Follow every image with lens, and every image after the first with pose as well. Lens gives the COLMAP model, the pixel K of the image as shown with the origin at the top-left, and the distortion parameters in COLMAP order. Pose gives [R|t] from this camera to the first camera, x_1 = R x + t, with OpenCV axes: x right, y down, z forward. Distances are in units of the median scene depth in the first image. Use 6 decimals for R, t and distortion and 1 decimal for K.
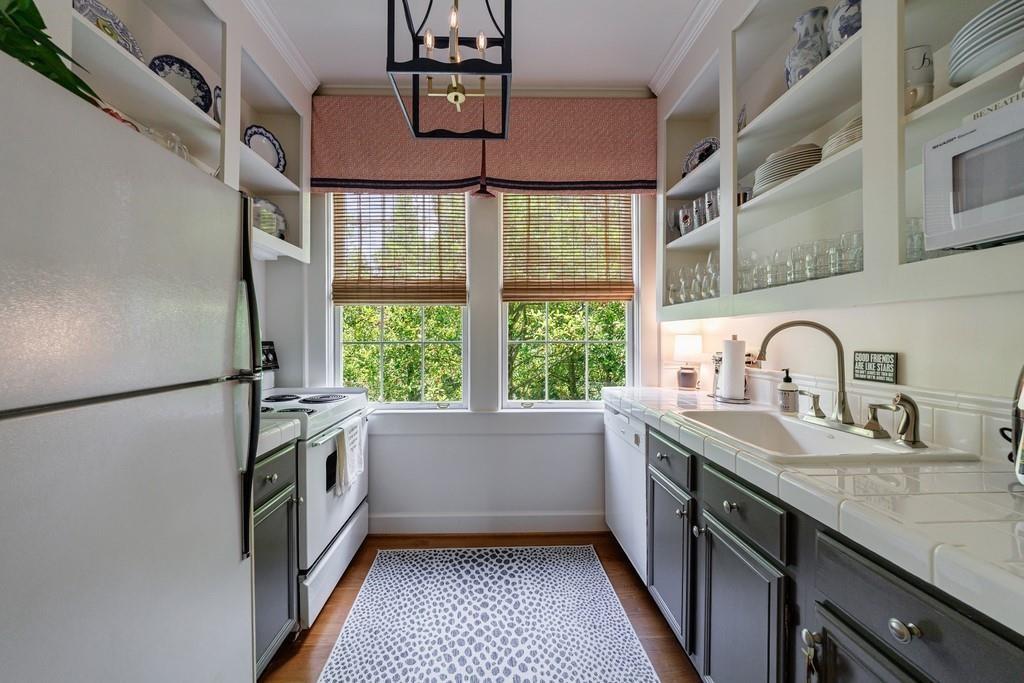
lens RADIAL K [[375.6, 0, 511.4], [0, 375.6, 338.2], [0, 0, 1]] dist [0.000226, -0.012492]
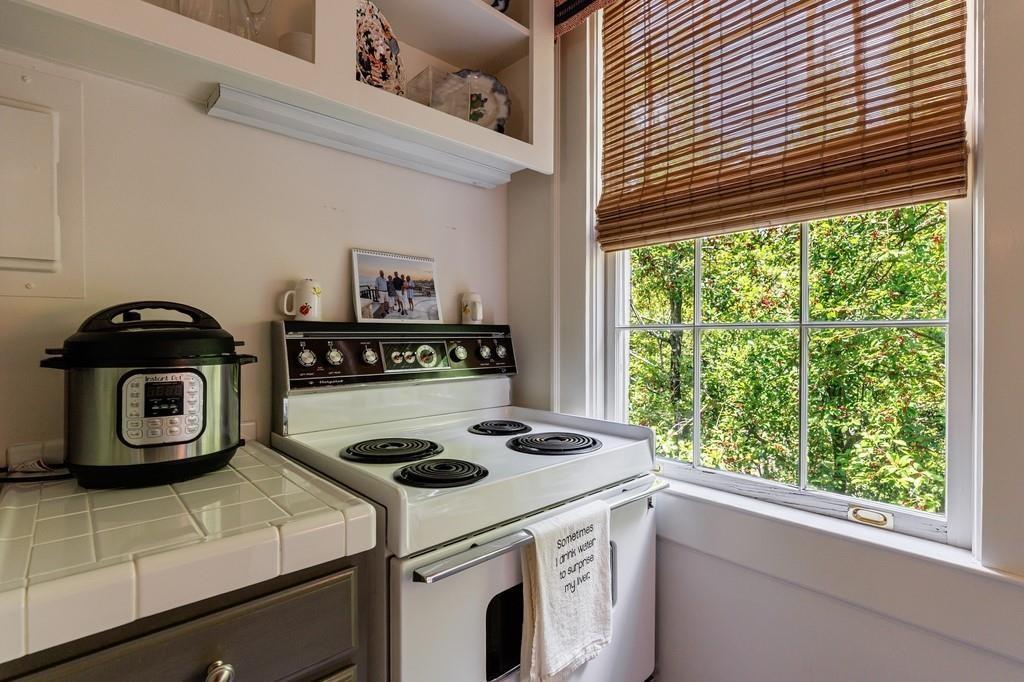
lens RADIAL K [[499.8, 0, 500.6], [0, 499.8, 337.6], [0, 0, 1]] dist [0.001291, 0.000143]
pose [[0.633709, 0.003678, -0.773562, -0.051768], [-0.001048, 0.999992, 0.003897, 0.025107], [0.773570, -0.001659, 0.633708, 0.520558]]
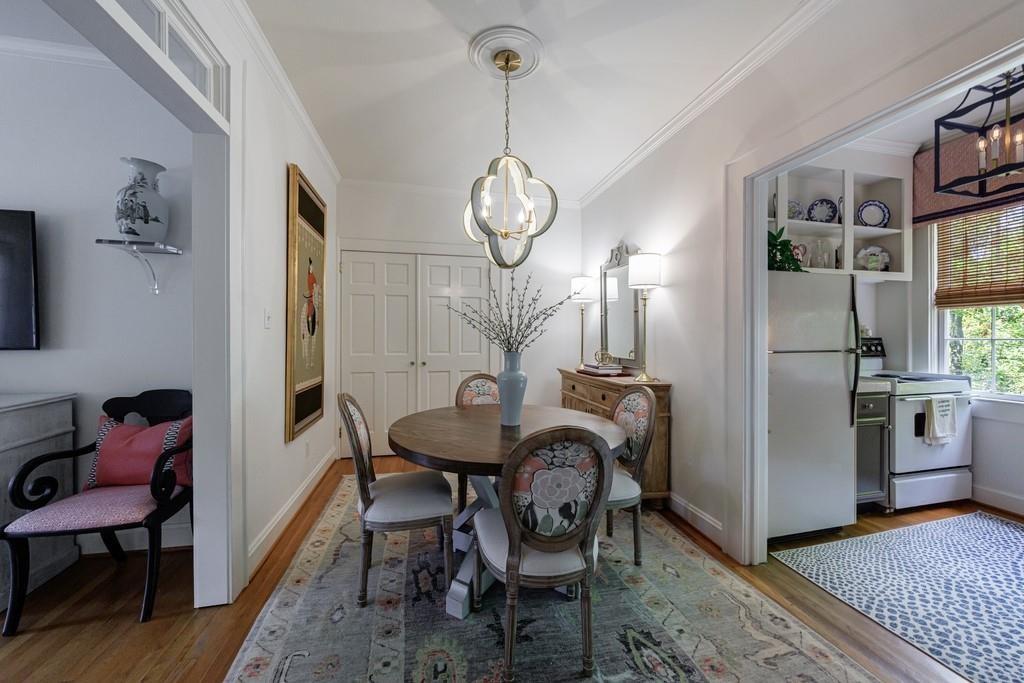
lens RADIAL K [[389.4, 0, 507.5], [0, 389.4, 336.9], [0, 0, 1]] dist [0.000196, 0.000481]
pose [[0.193764, 0.001167, -0.981047, 0.581720], [-0.001514, 0.999998, 0.000890, 0.005821], [0.981047, 0.001313, 0.193766, -0.735178]]
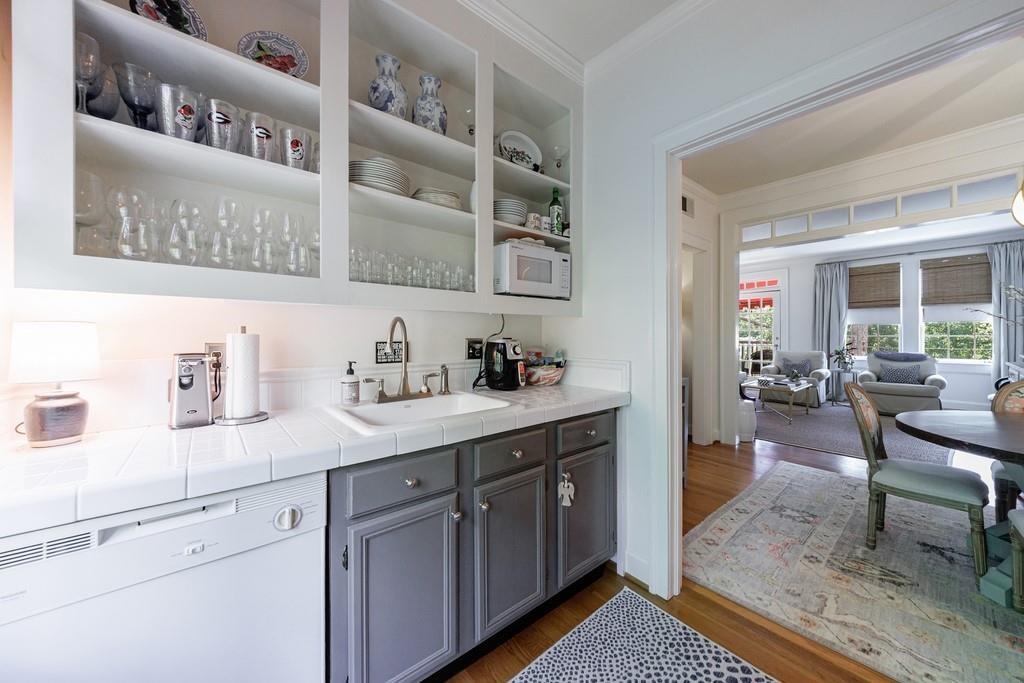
lens RADIAL K [[375.7, 0, 495.6], [0, 375.7, 335.7], [0, 0, 1]] dist [-0.000452, -0.000026]
pose [[-0.601267, -0.000476, 0.799048, -0.217425], [0.001484, 0.999997, 0.001712, 0.007251], [-0.799047, 0.002215, -0.601265, 0.889508]]
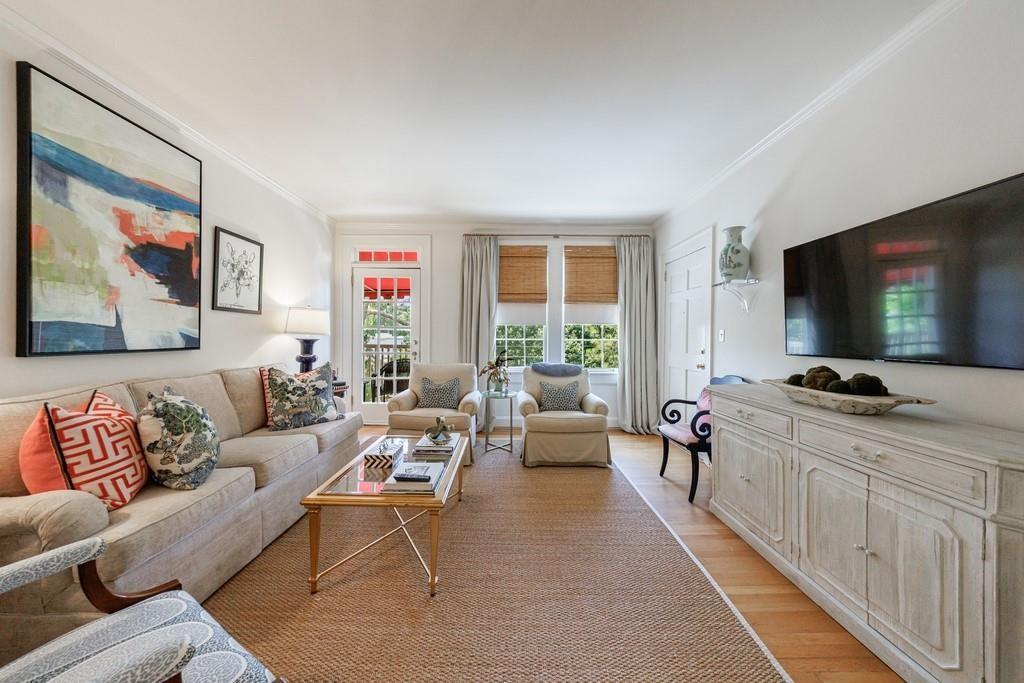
lens RADIAL K [[351.3, 0, 517.6], [0, 351.3, 337.9], [0, 0, 1]] dist [-0.000831, -0.000227]
pose [[-0.999749, -0.011603, 0.019183, 0.325278], [-0.011487, 0.999915, 0.006107, -0.005244], [-0.019252, 0.005885, -0.999797, -1.124176]]
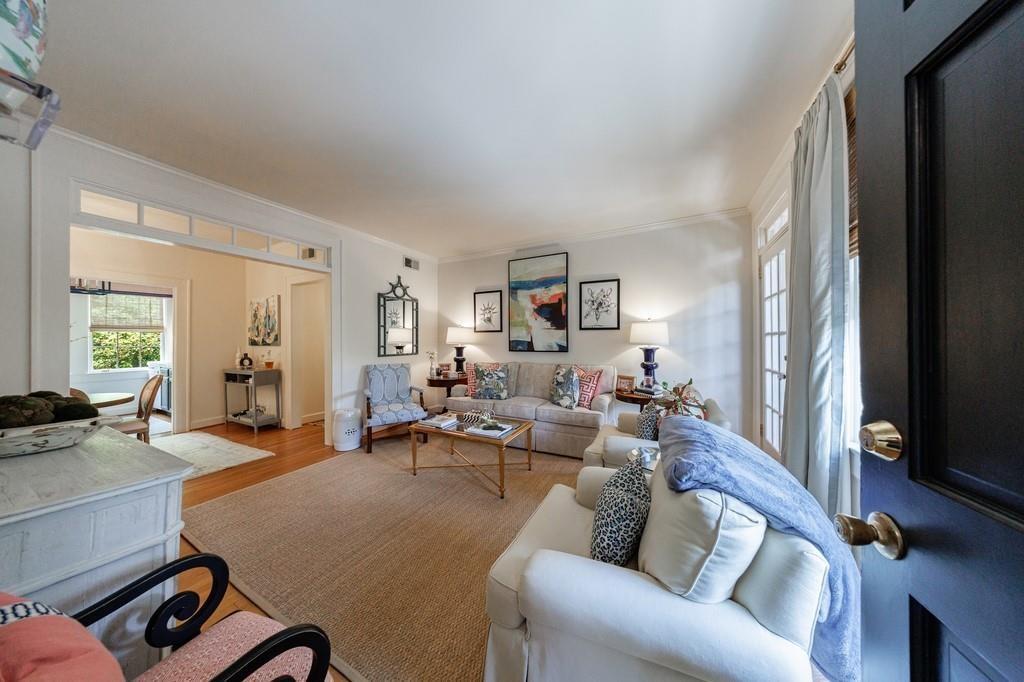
lens RADIAL K [[299.1, 0, 512.0], [0, 299.1, 341.0], [0, 0, 1]] dist [-0.000292, -0.000008]
pose [[0.499991, -0.003155, 0.866025, -0.365200], [0.006099, 0.999981, 0.000122, -0.018819], [-0.866009, 0.005221, 0.500001, -2.833687]]
